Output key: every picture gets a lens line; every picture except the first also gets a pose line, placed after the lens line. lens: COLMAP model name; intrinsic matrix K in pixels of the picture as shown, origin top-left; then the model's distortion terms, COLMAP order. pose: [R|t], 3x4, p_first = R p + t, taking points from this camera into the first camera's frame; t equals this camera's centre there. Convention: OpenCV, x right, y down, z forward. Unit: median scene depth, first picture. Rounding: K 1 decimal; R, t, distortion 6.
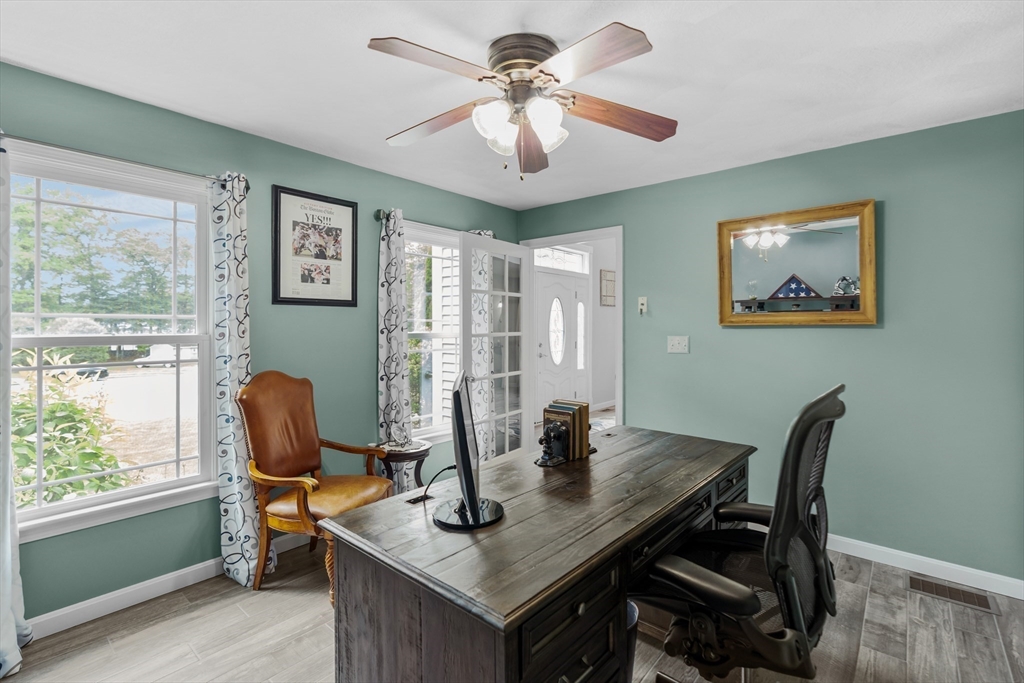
lens RADIAL K [[465.9, 0, 511.6], [0, 465.9, 334.1], [0, 0, 1]] dist [-0.010250, 0.004940]
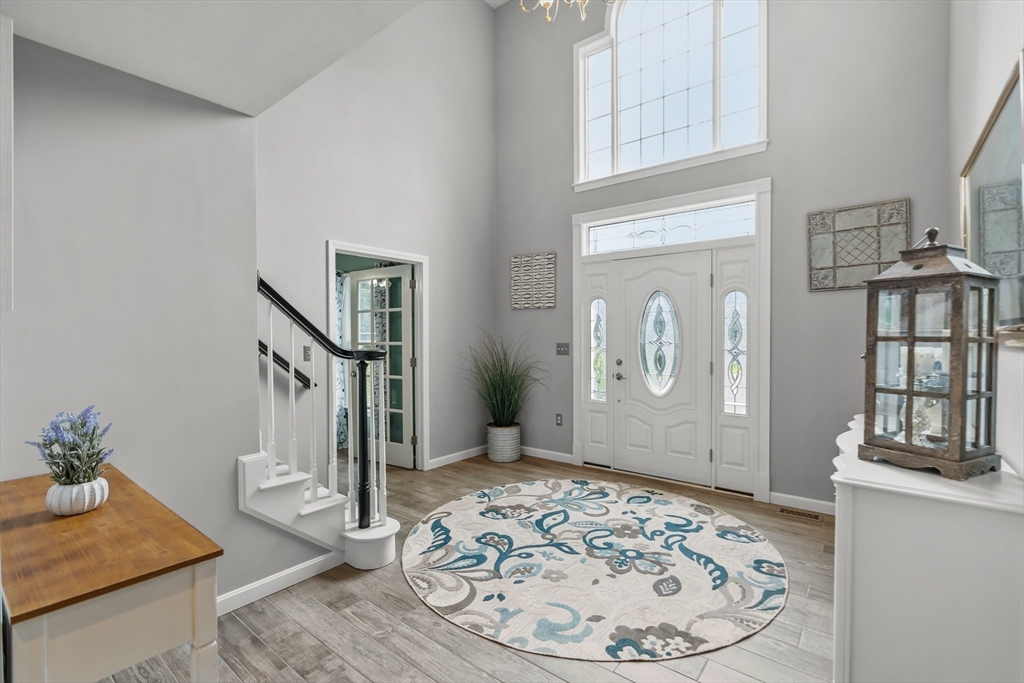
lens RADIAL K [[465.9, 0, 511.2], [0, 465.9, 339.6], [0, 0, 1]] dist [-0.010250, 0.004940]
pose [[0.040349, 0.022370, -0.998935, 0.762048], [-0.006569, 0.999734, 0.022122, -0.025756], [0.999164, 0.005669, 0.040485, 0.806596]]
